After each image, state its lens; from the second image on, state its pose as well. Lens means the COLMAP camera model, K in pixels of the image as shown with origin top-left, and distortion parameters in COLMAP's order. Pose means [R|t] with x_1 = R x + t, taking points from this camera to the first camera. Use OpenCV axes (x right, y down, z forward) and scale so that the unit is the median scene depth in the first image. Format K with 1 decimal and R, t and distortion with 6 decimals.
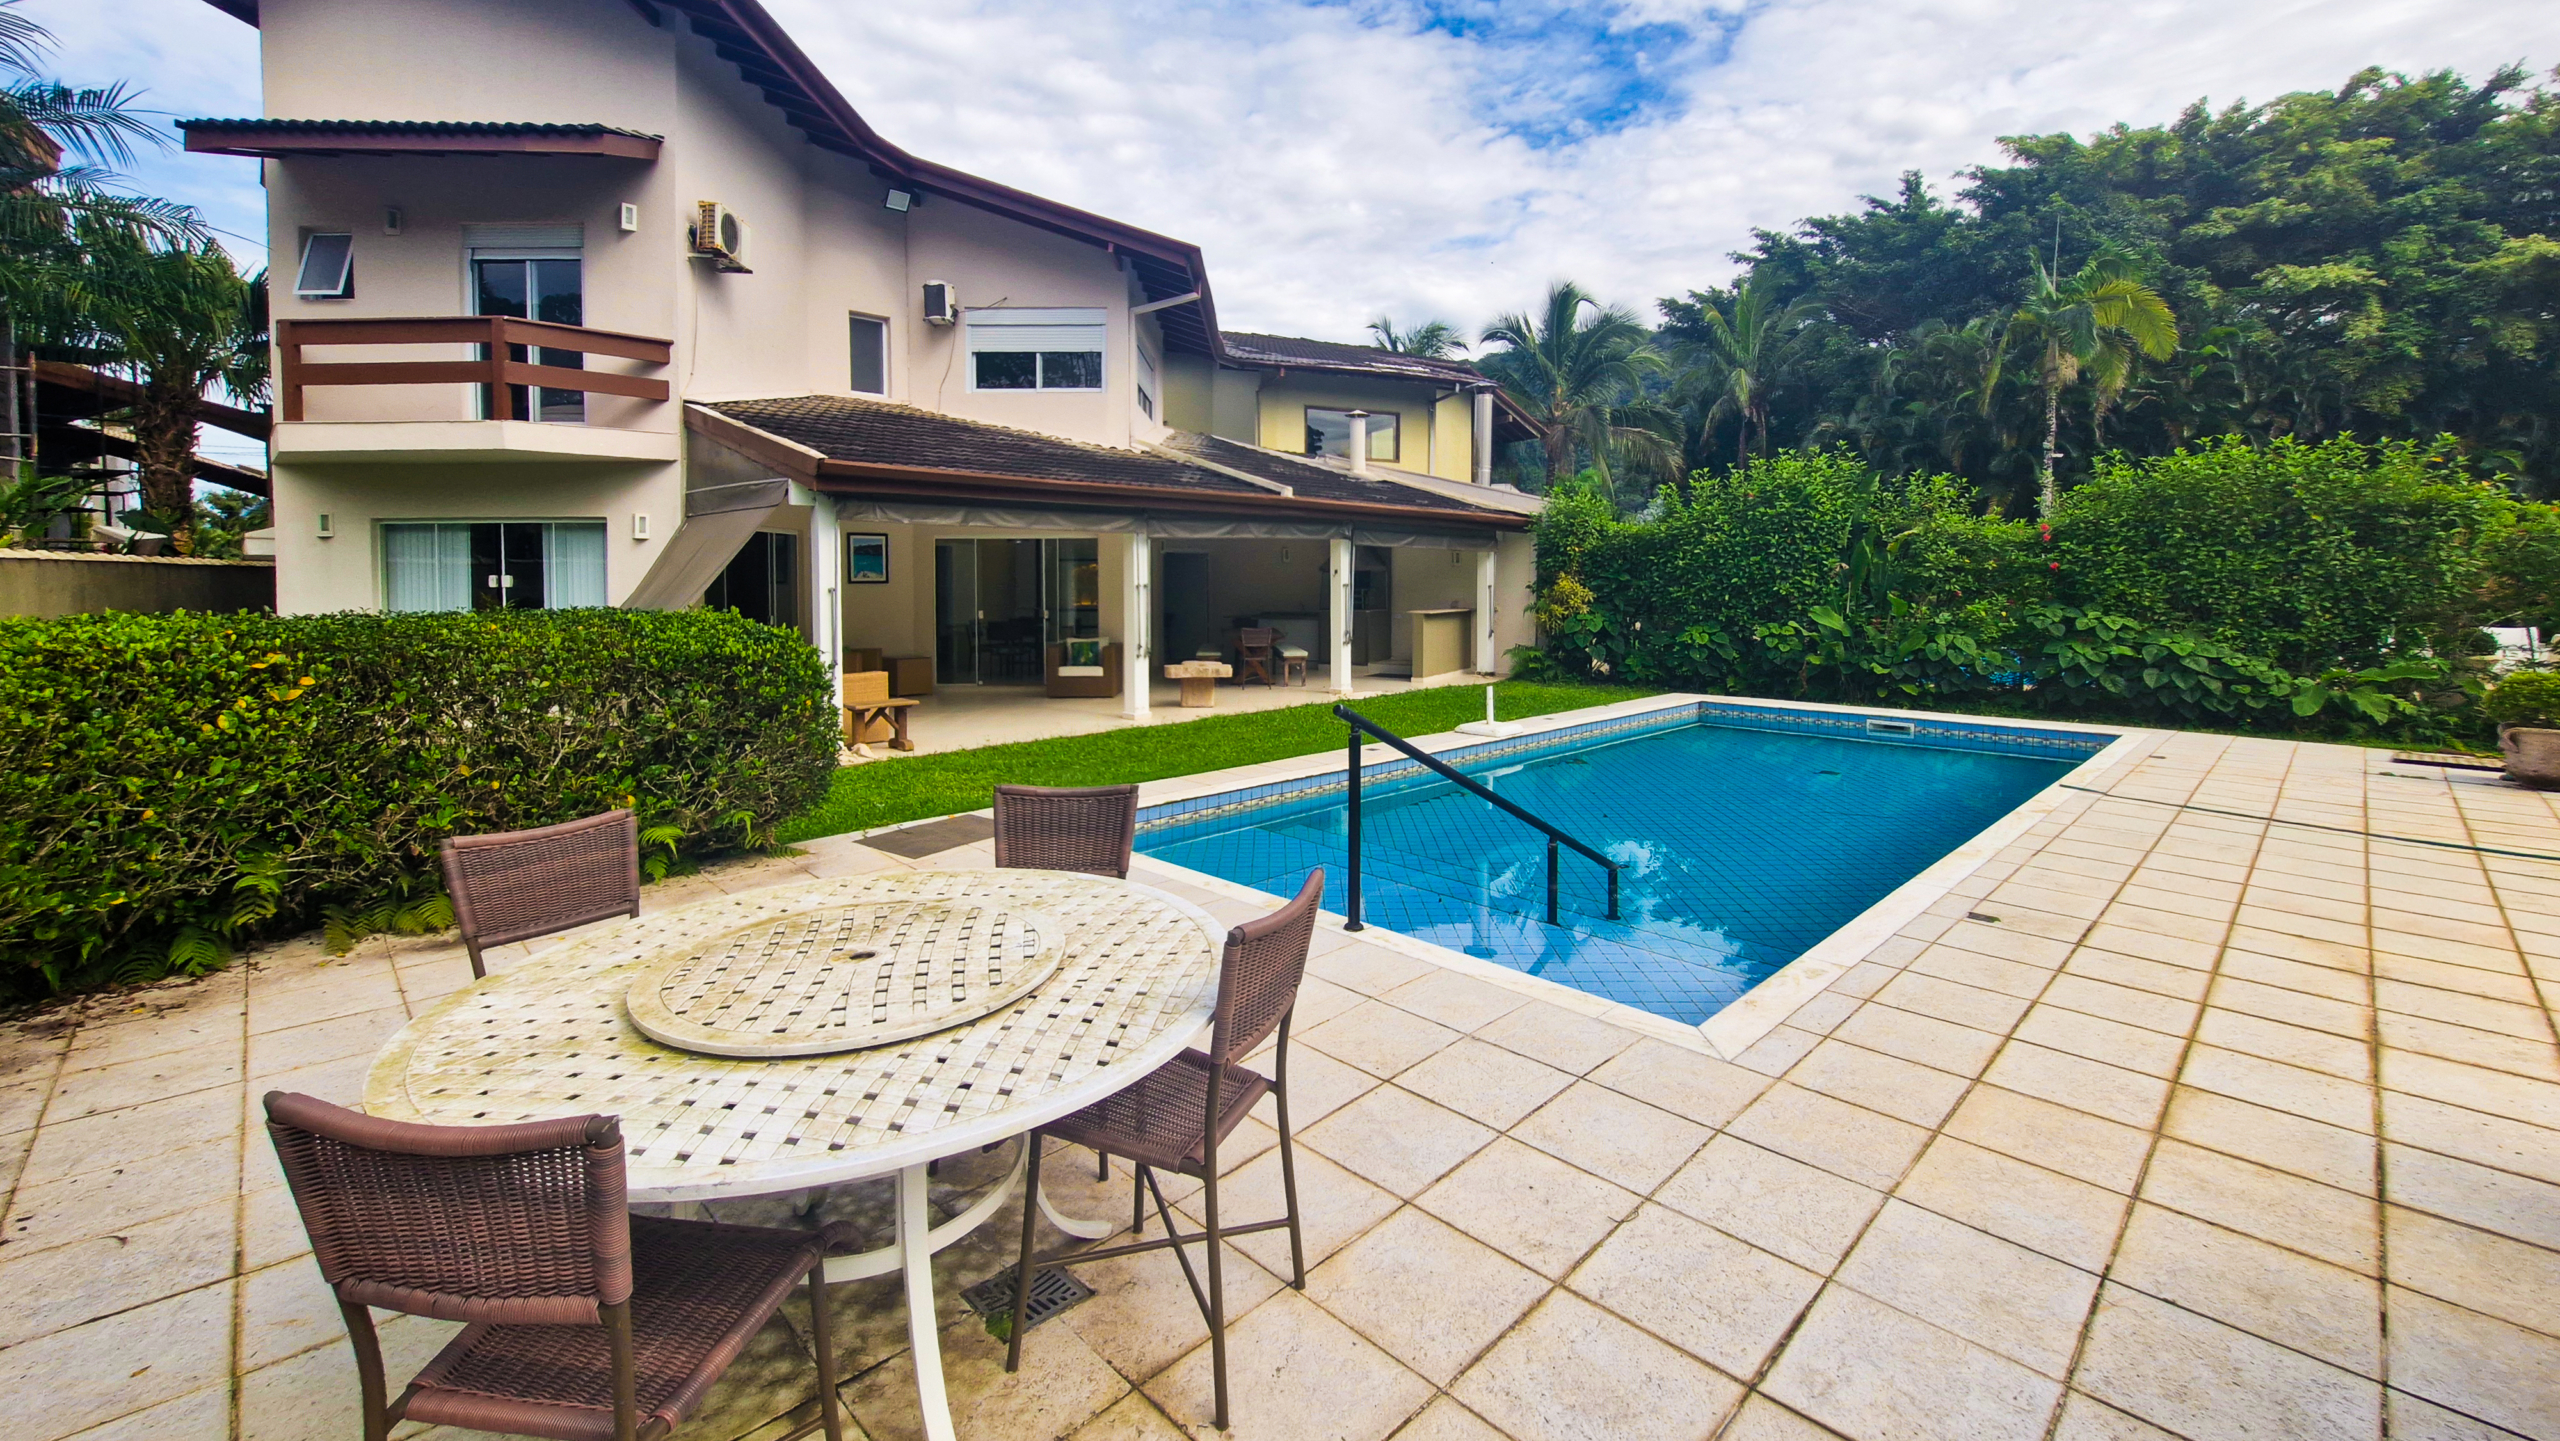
lens RADIAL K [[1050.3, 0, 1269.8], [0, 1050.3, 611.5], [0, 0, 1]] dist [-0.002544, 0.000509]
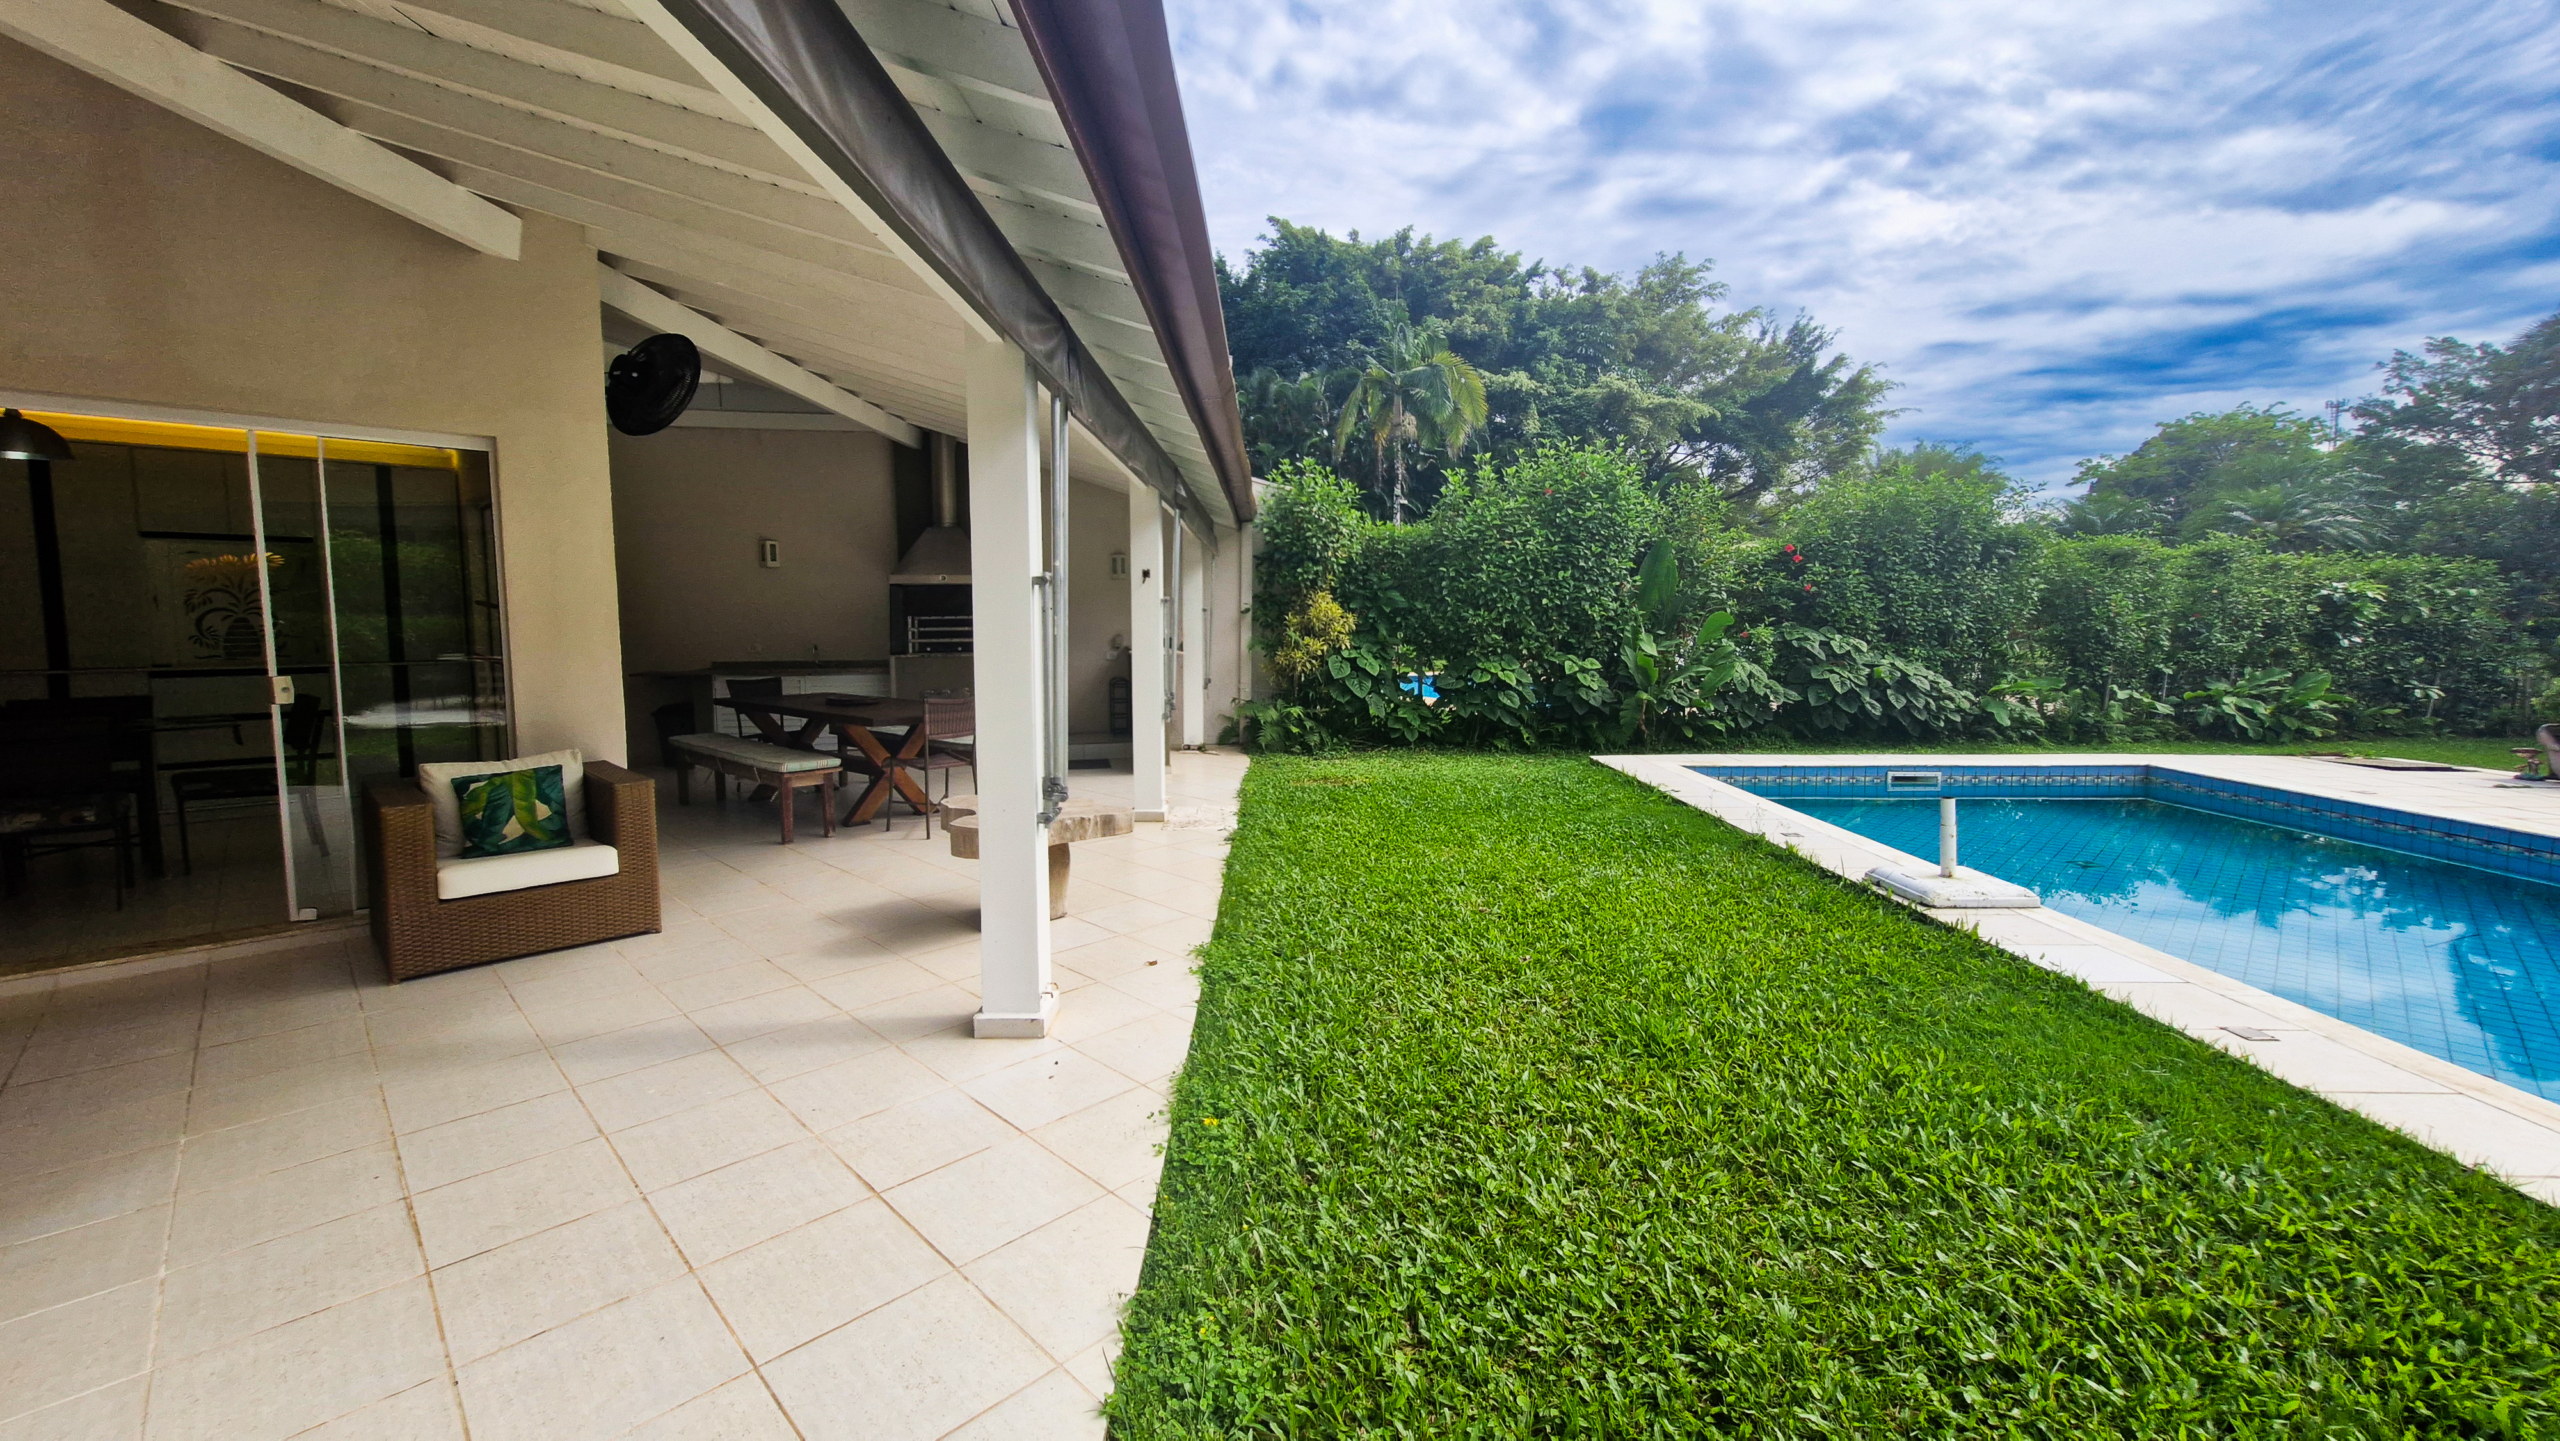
lens RADIAL K [[1005.8, 0, 1268.7], [0, 1005.8, 685.9], [0, 0, 1]] dist [0.000562, 0.000050]
pose [[0.699189, -0.047073, 0.713386, -0.226036], [0.023133, 0.998797, 0.043234, -0.004049], [-0.714563, -0.013726, 0.699437, 0.625648]]
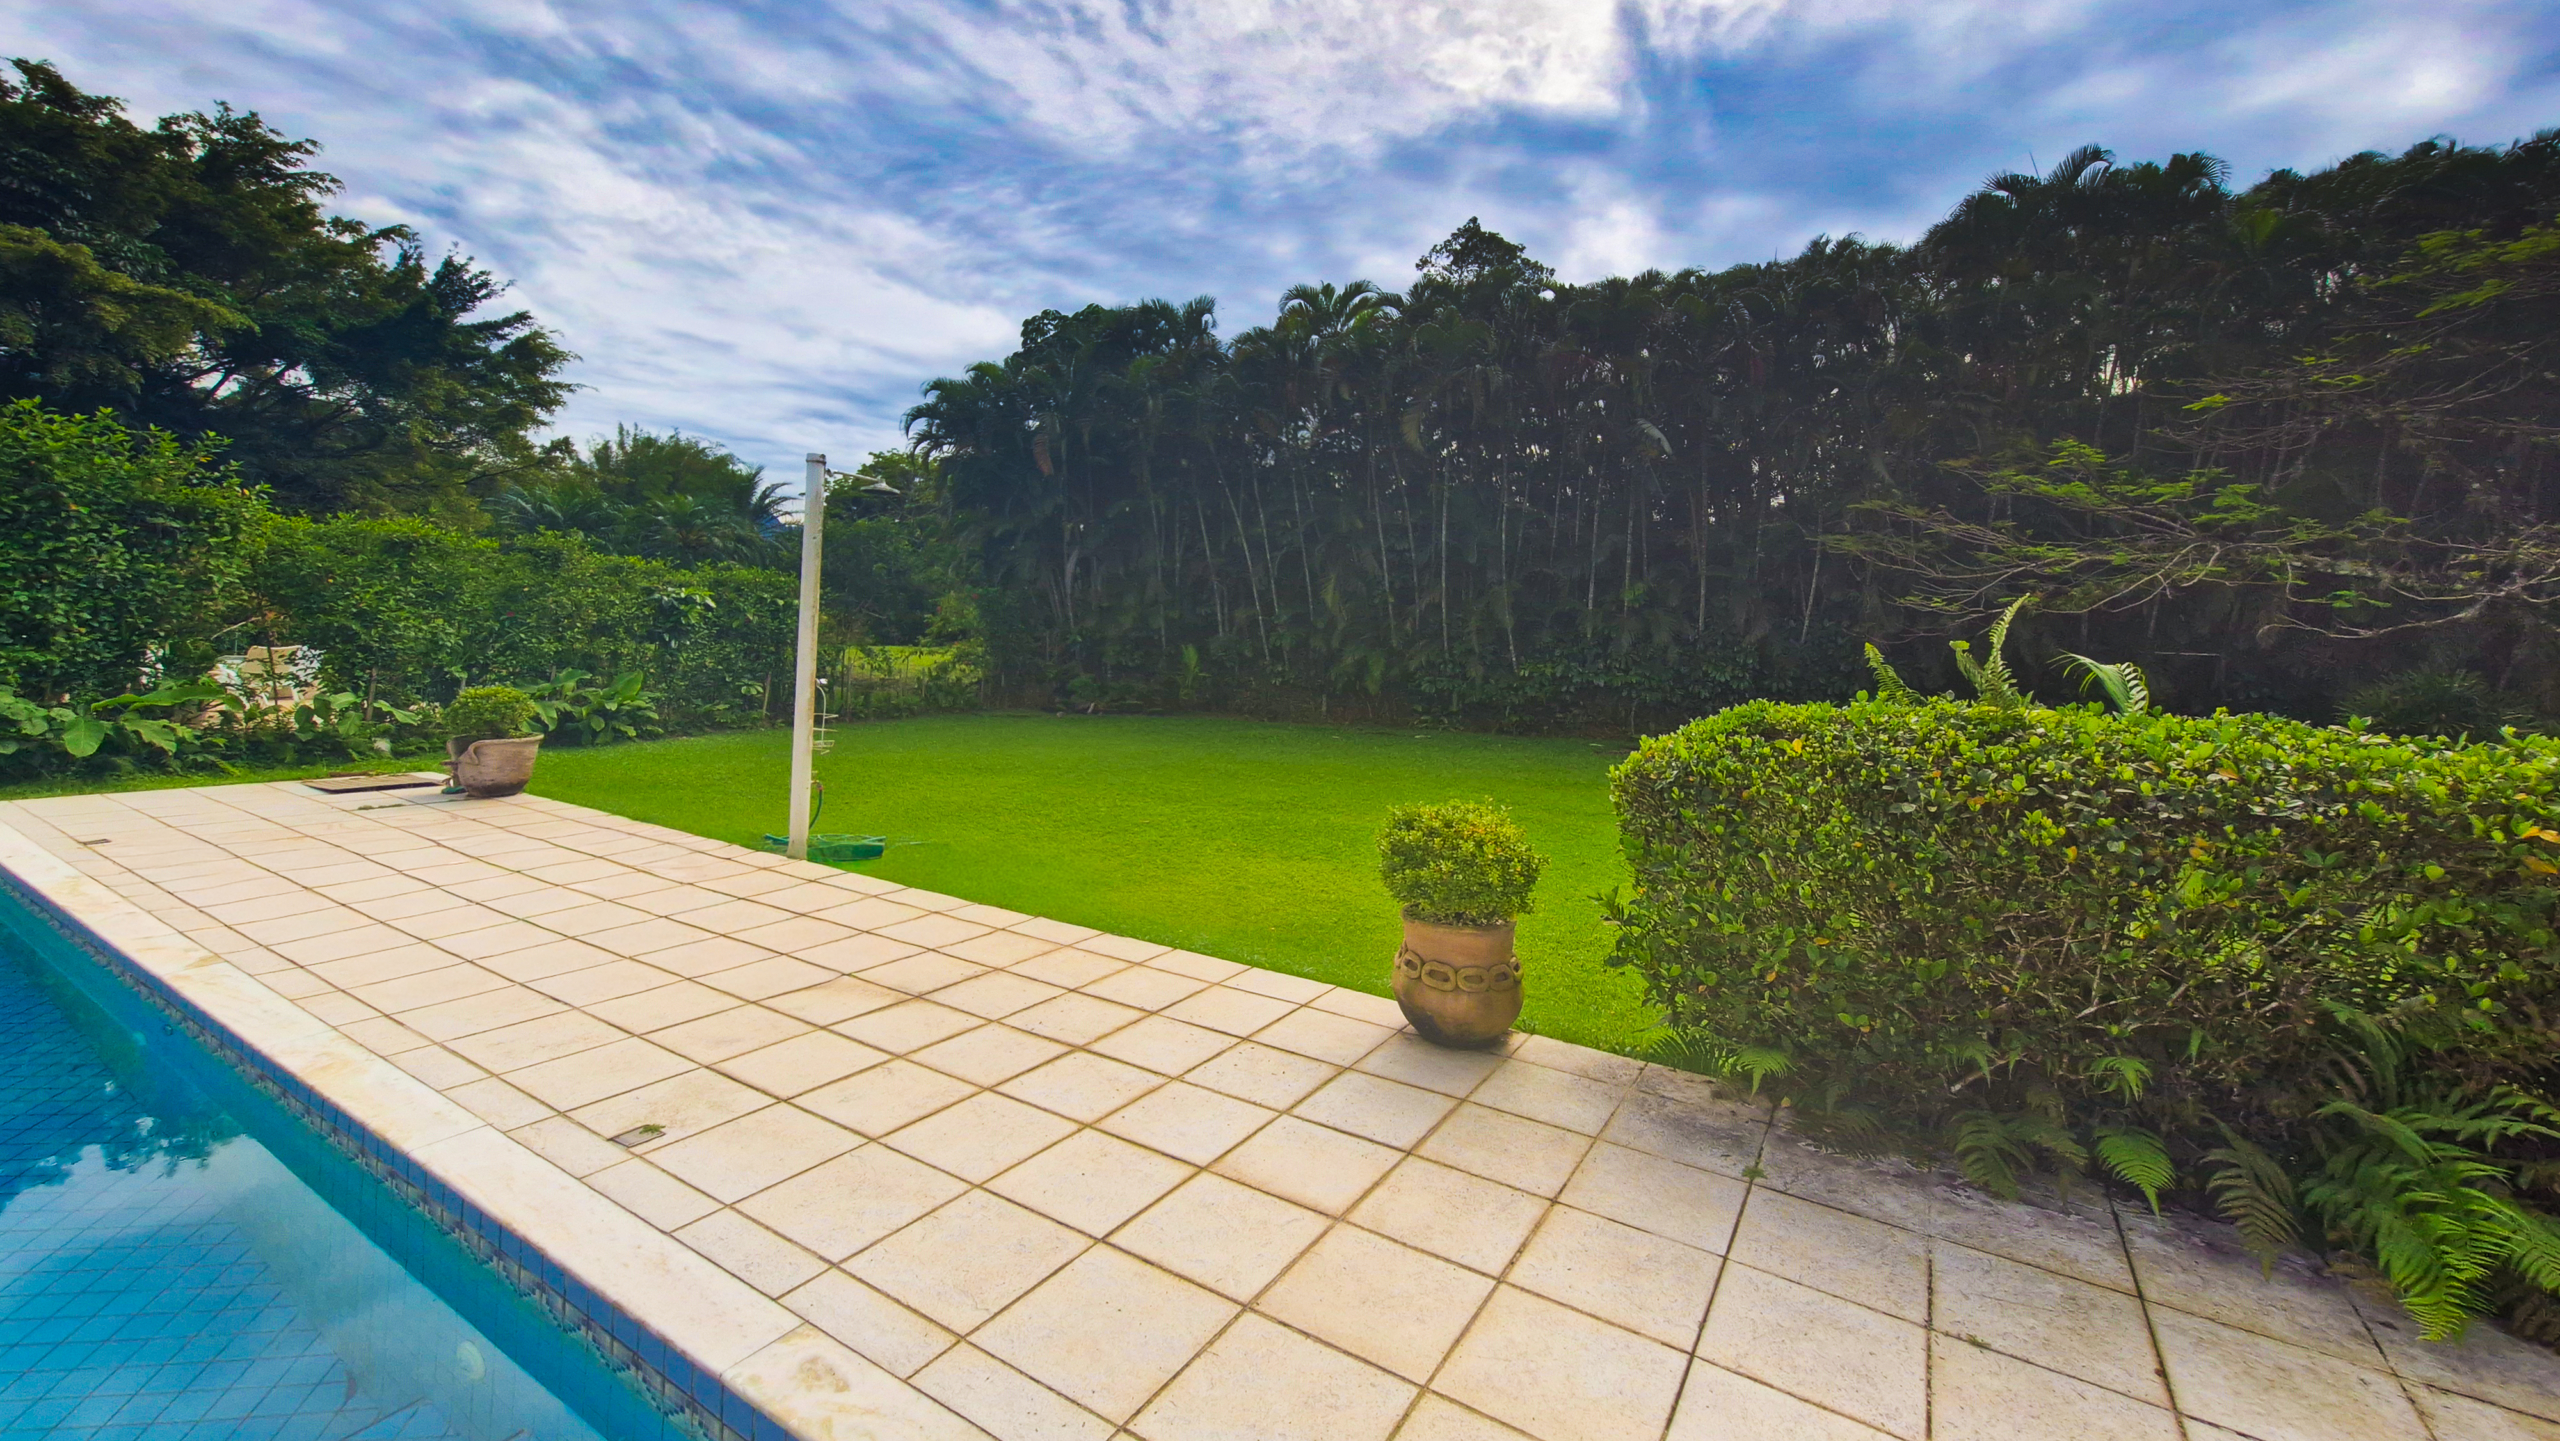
lens RADIAL K [[1050.3, 0, 1269.8], [0, 1050.3, 611.5], [0, 0, 1]] dist [-0.002544, 0.000509]
pose [[-0.251785, 0.008040, 0.967750, -0.007104], [-0.004706, 0.999943, -0.009532, -0.005485], [-0.967772, -0.006954, -0.251733, 0.252164]]
